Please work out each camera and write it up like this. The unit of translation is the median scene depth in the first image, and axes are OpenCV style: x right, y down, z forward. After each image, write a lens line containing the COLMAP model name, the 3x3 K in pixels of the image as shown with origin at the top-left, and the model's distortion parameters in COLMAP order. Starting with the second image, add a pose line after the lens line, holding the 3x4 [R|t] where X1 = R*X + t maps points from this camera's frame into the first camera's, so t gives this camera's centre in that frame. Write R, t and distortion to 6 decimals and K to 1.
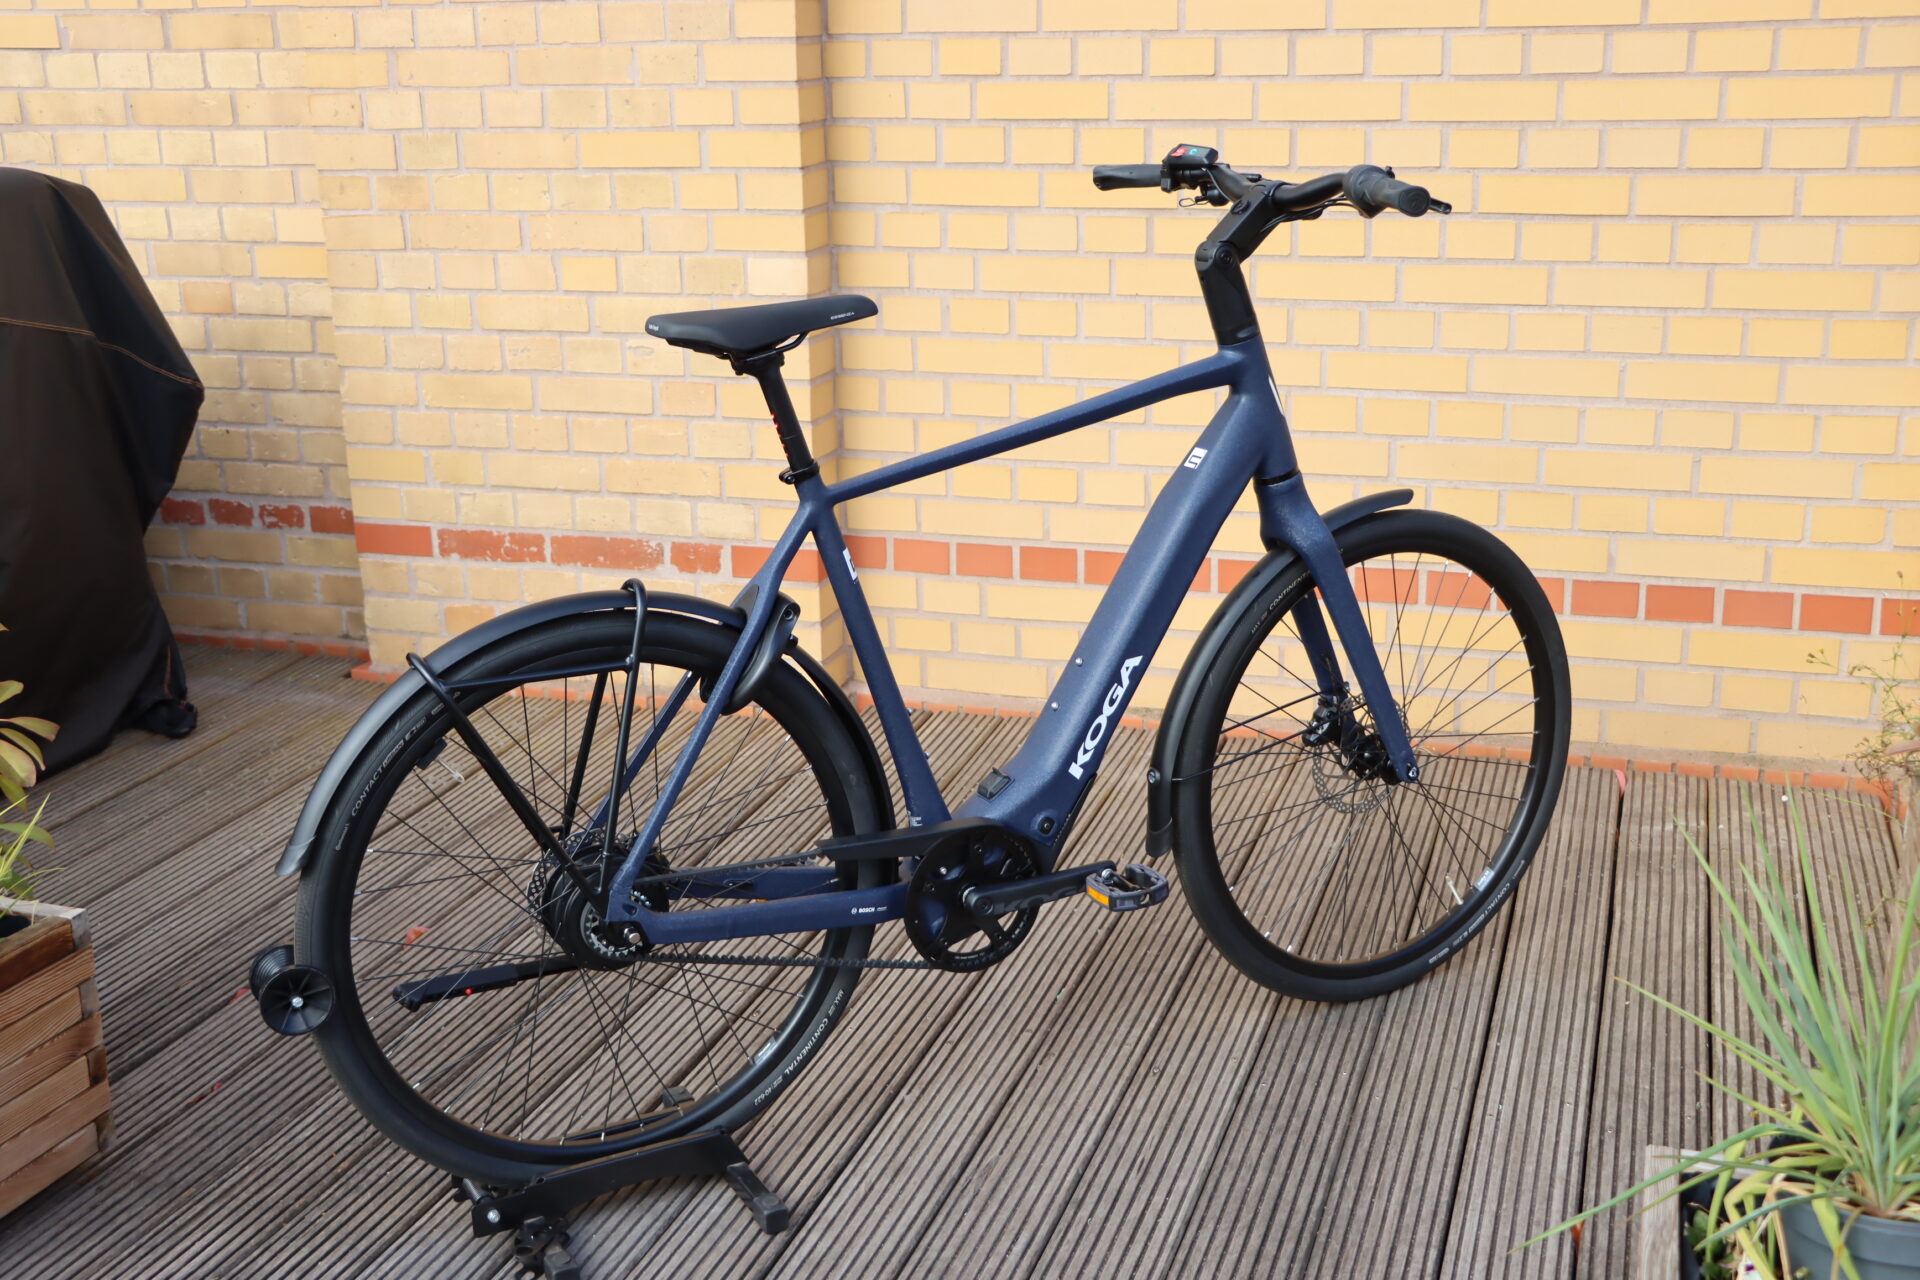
lens RADIAL K [[2079.6, 0, 948.7], [0, 2079.6, 590.2], [0, 0, 1]] dist [-0.008710, 0.000000]
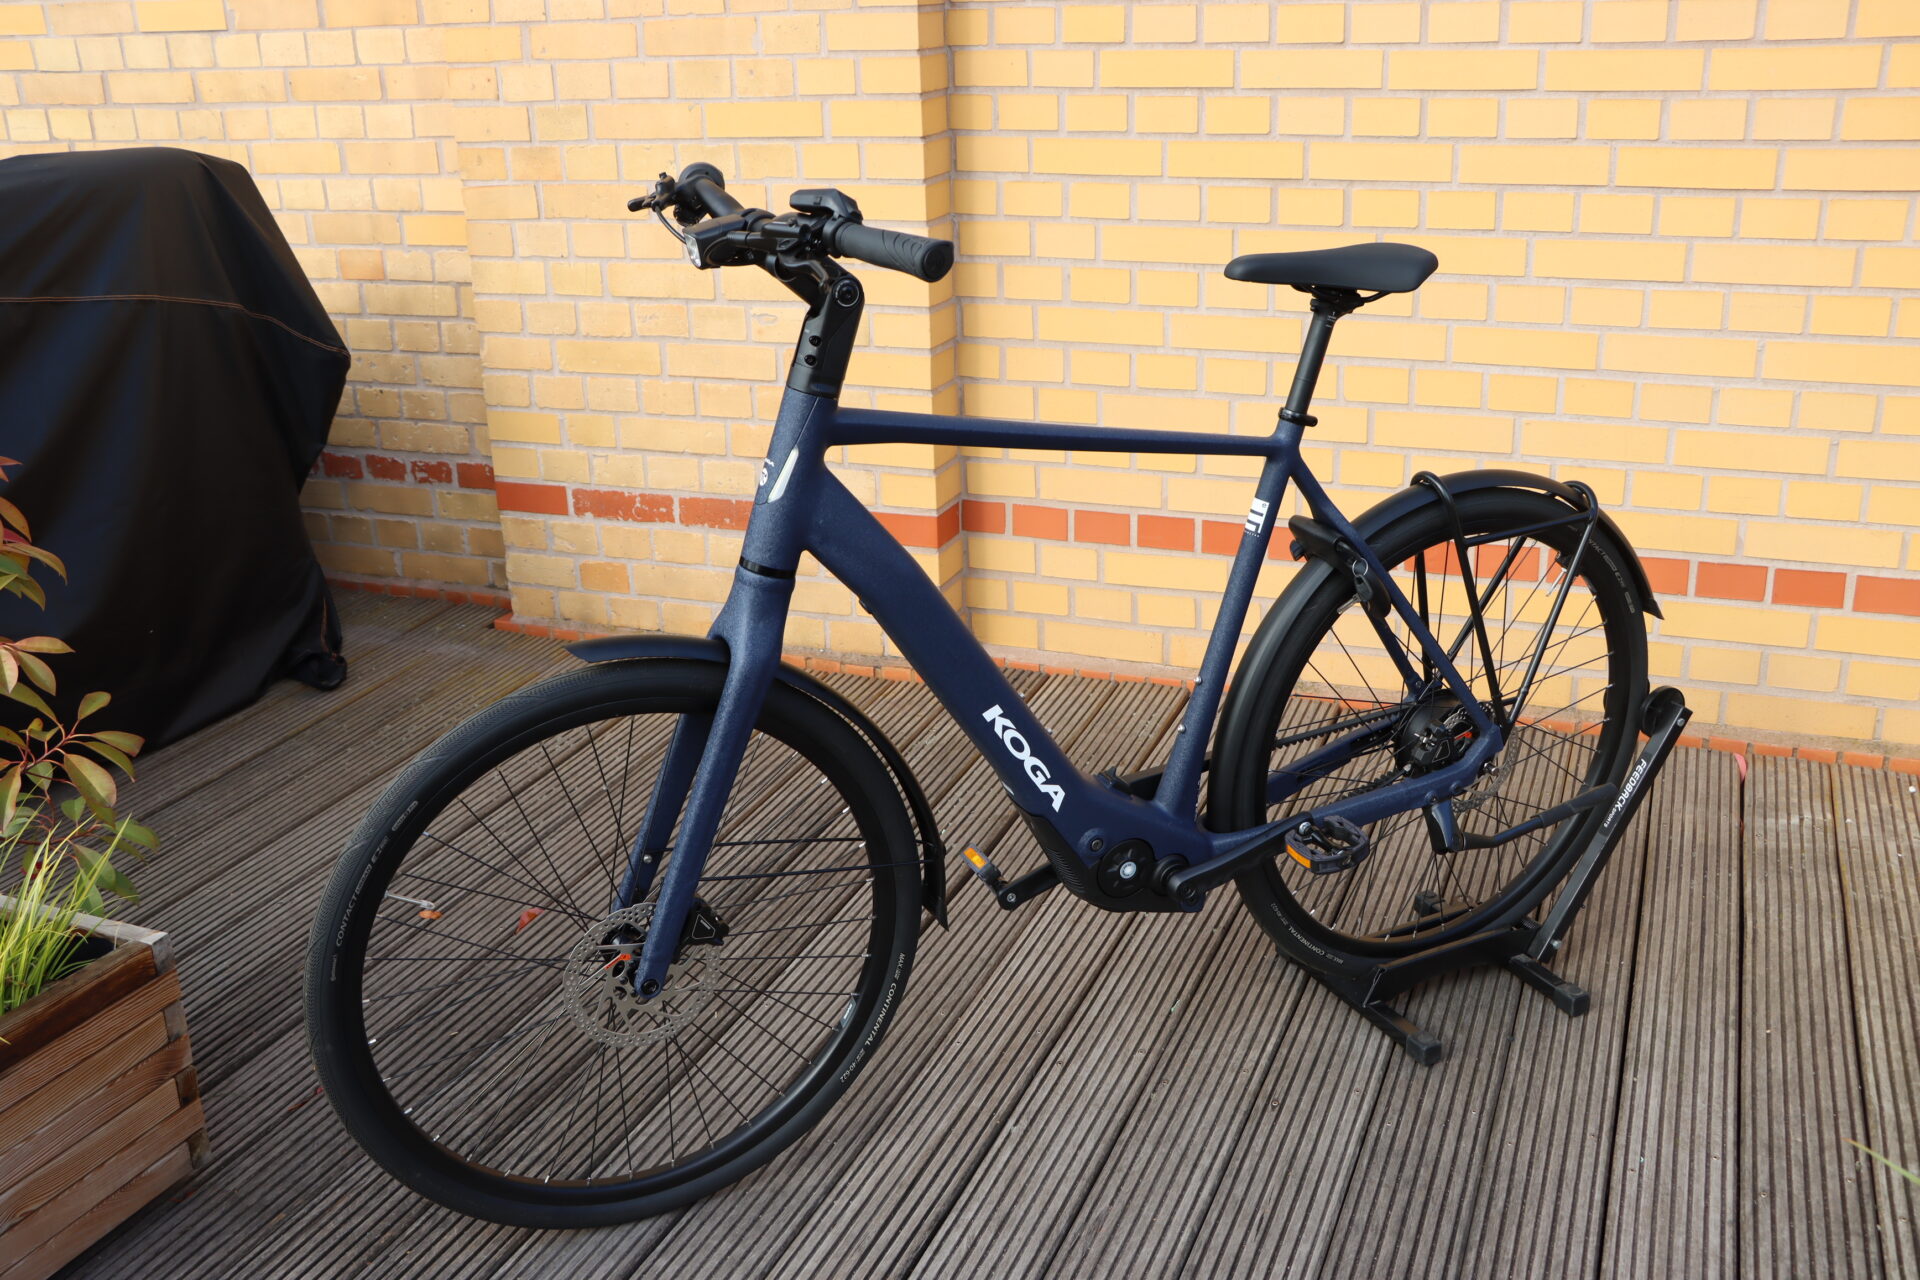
lens RADIAL K [[1796.6, 0, 942.4], [0, 1796.6, 594.2], [0, 0, 1]] dist [-0.063816, 0.000000]
pose [[0.997566, 0.012429, -0.068607, 0.000356], [-0.008258, 0.998119, 0.060743, -0.038454], [0.069233, -0.060028, 0.995793, 0.139483]]
